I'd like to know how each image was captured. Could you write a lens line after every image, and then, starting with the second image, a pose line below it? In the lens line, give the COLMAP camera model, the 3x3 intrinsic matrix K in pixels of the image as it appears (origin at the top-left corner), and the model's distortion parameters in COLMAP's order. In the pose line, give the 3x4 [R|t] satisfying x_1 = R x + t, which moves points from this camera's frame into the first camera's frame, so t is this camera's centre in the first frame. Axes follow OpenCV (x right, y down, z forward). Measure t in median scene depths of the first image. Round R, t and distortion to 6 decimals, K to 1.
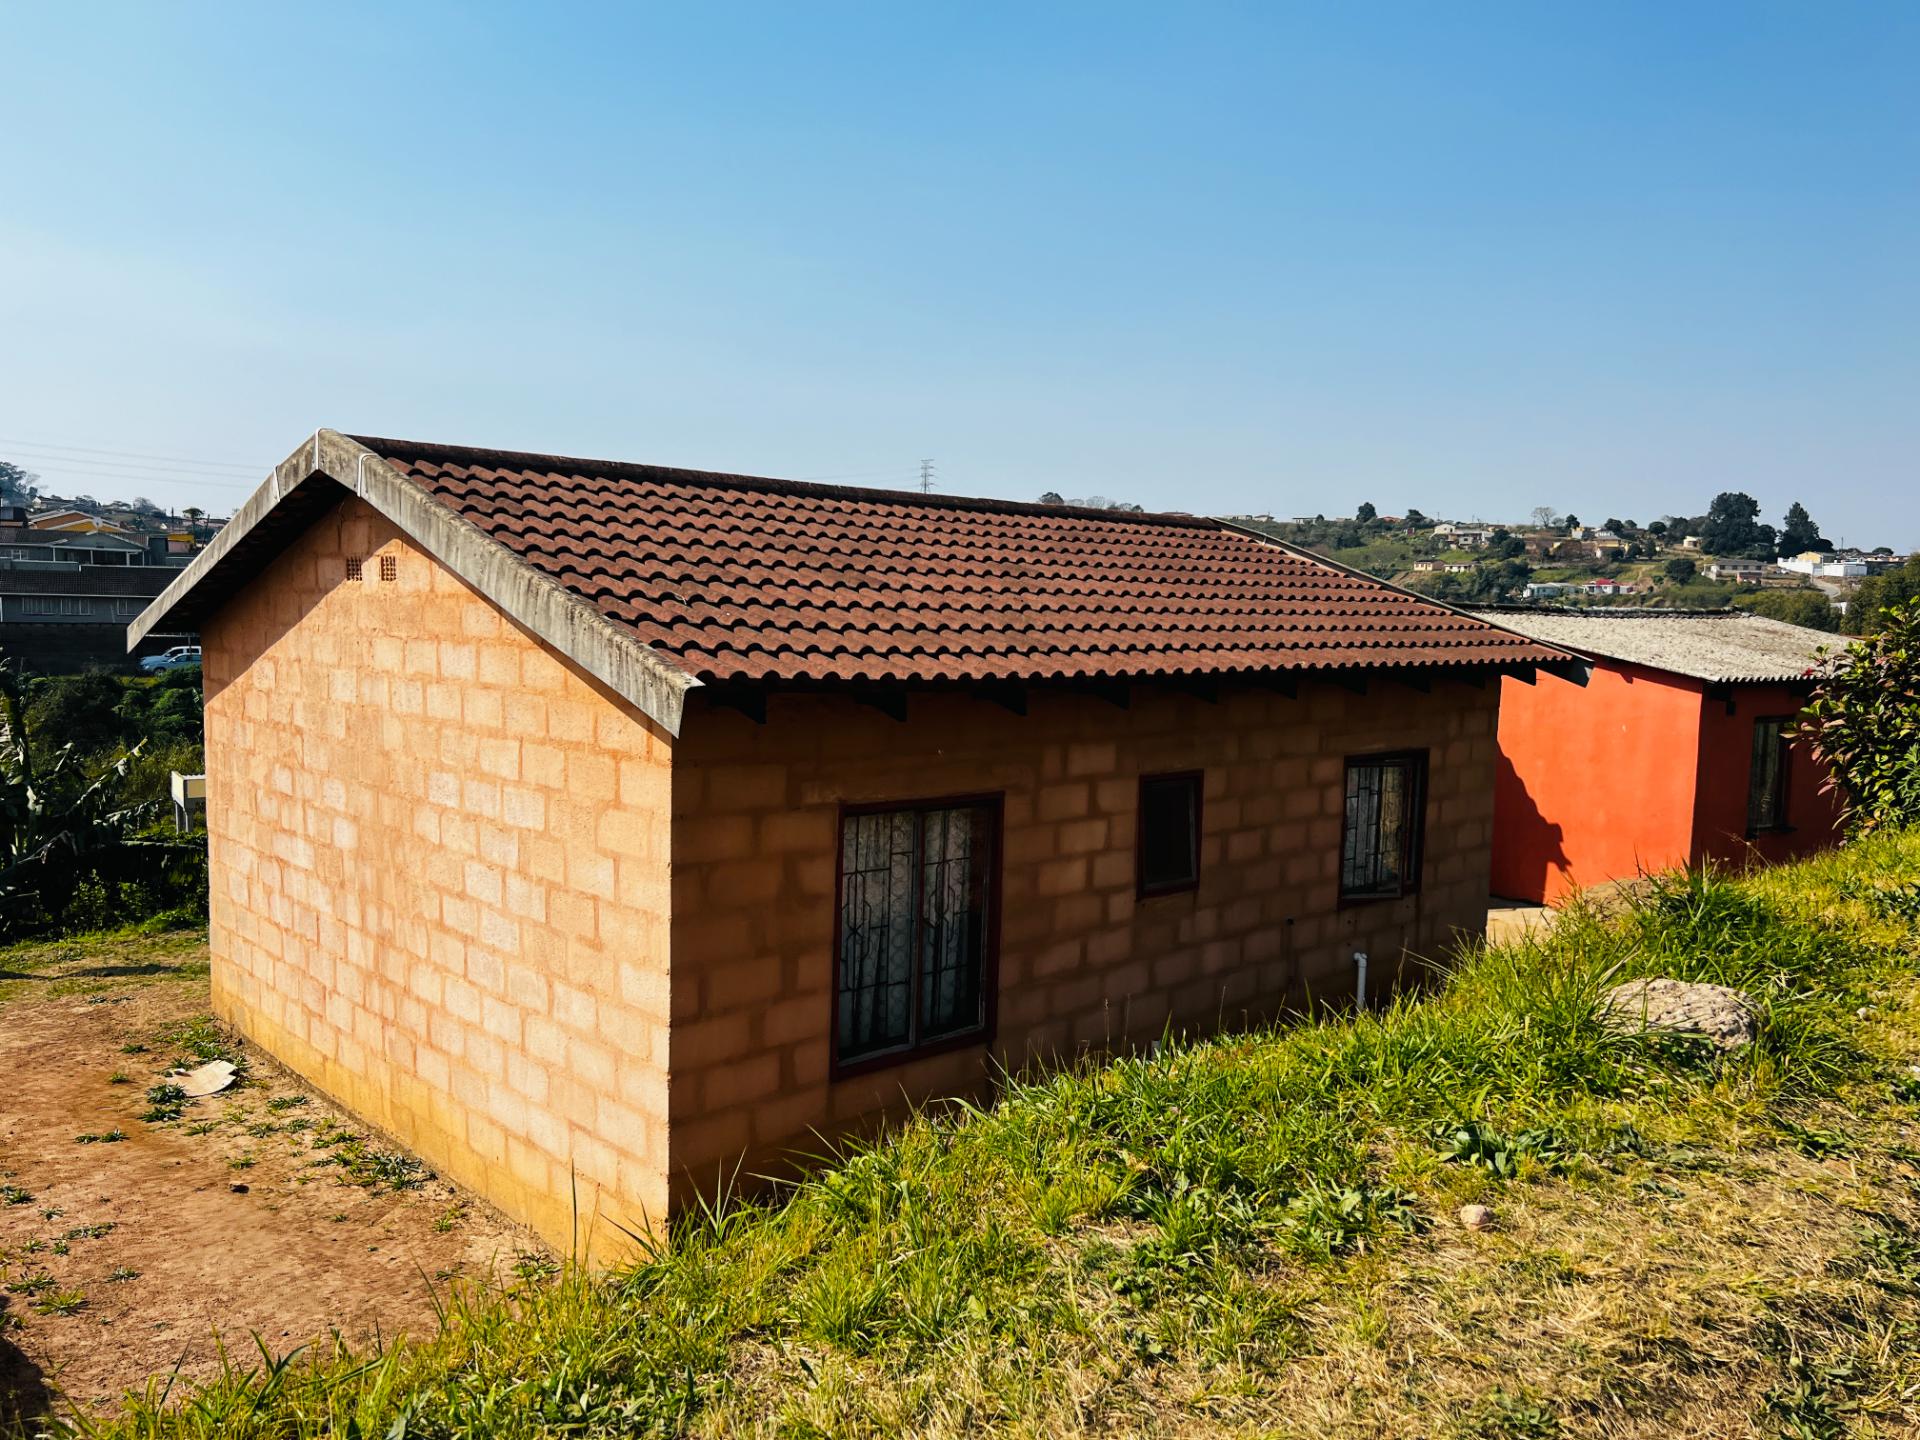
lens RADIAL K [[1465.6, 0, 961.0], [0, 1465.6, 836.0], [0, 0, 1]] dist [0.003517, -0.003155]
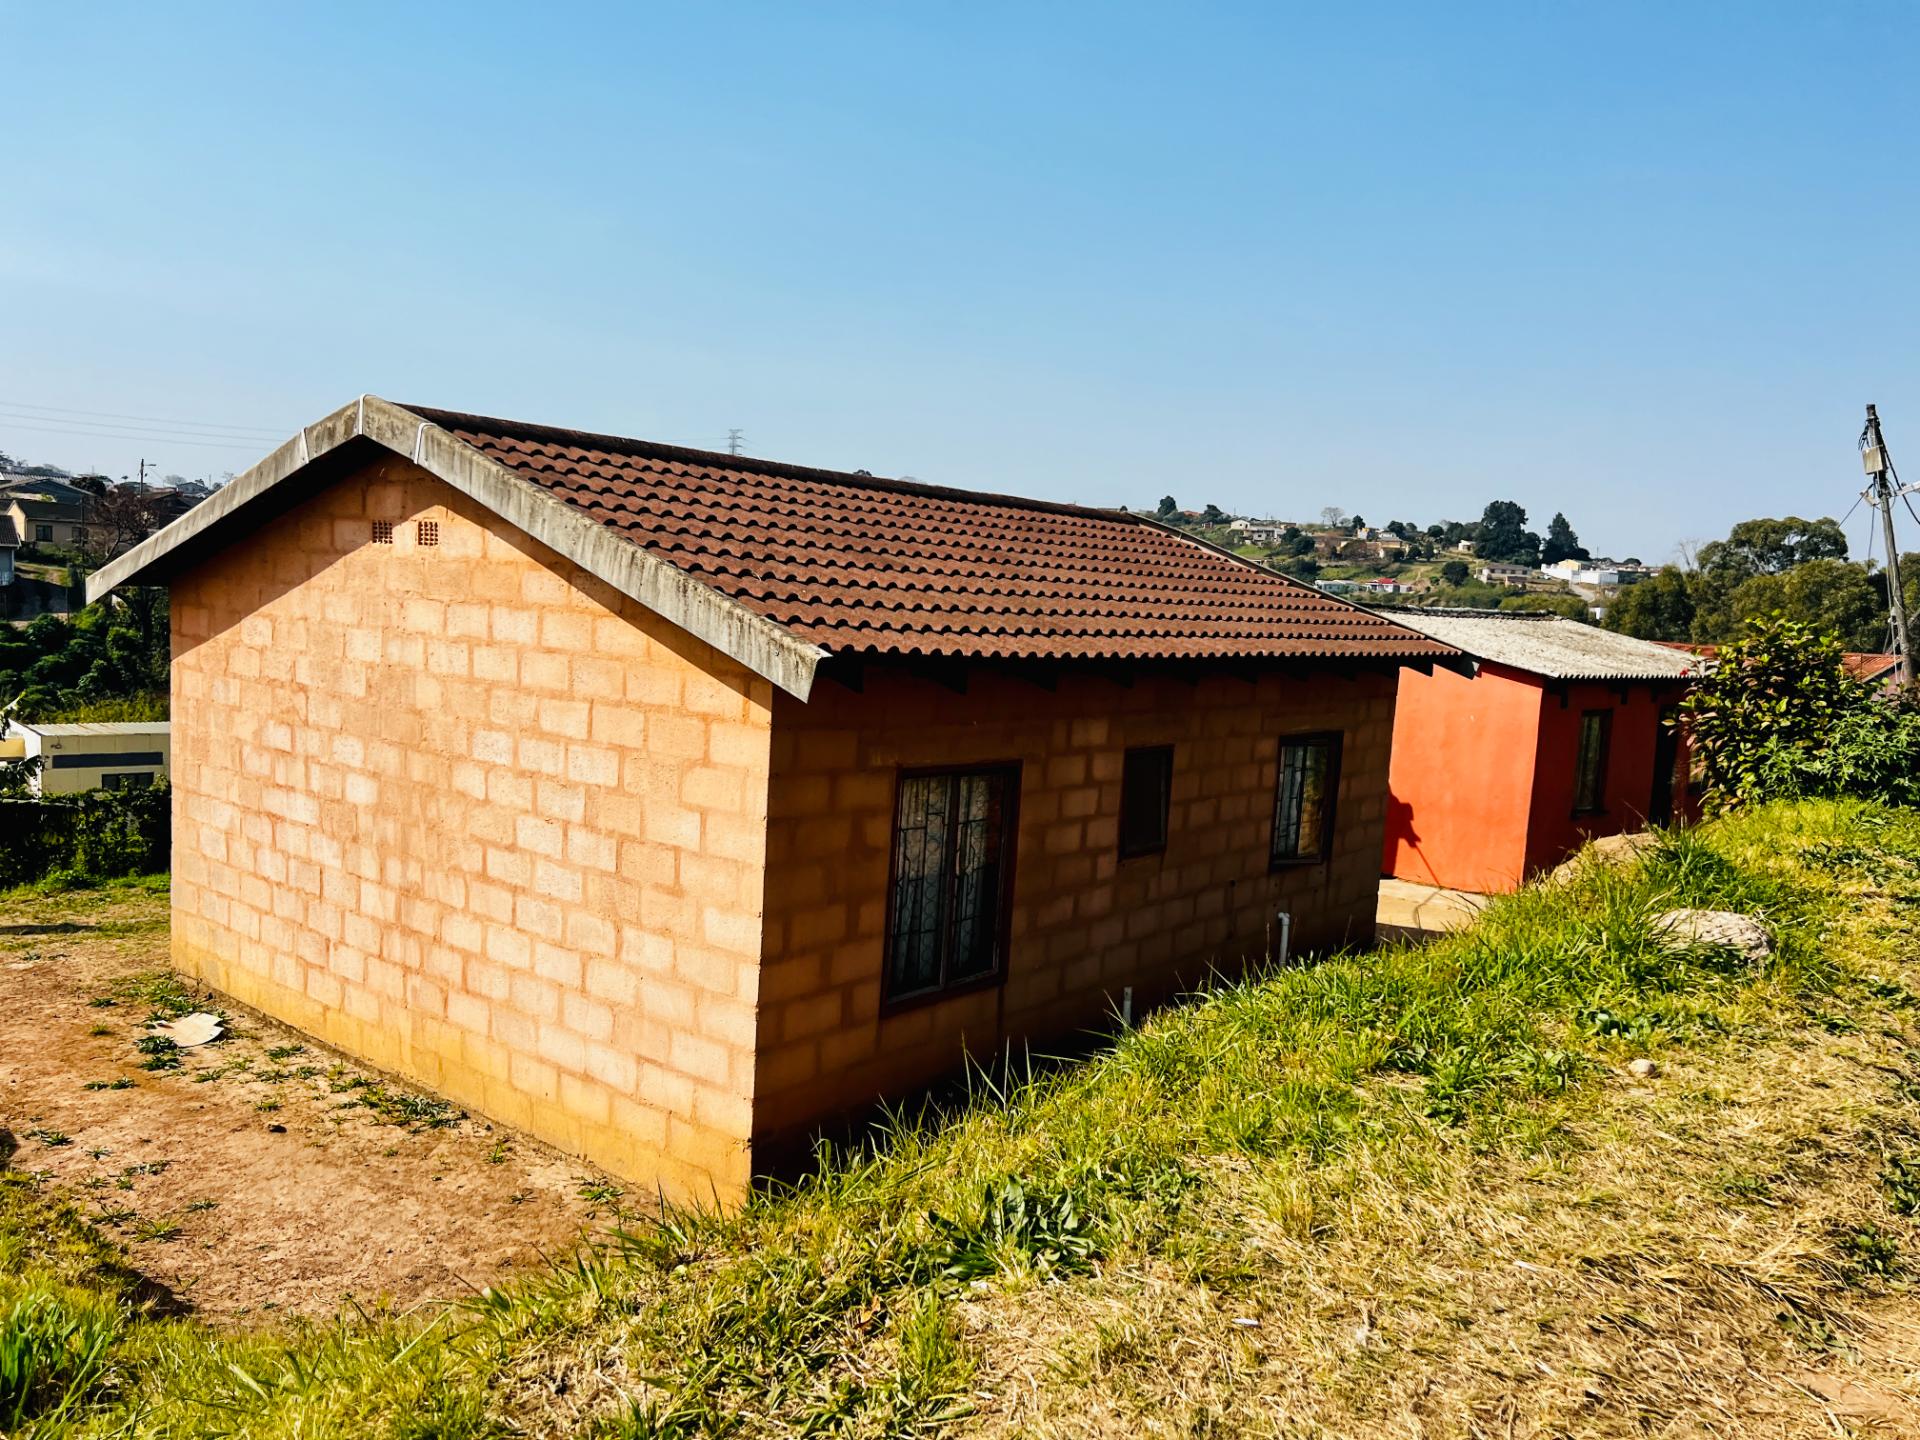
lens RADIAL K [[1452.1, 0, 961.0], [0, 1452.1, 853.1], [0, 0, 1]] dist [0.037412, -0.053960]
pose [[0.990642, 0.010788, 0.136056, -0.157979], [-0.014340, 0.999581, 0.025159, 0.012821], [-0.135727, -0.026874, 0.990382, -0.083906]]
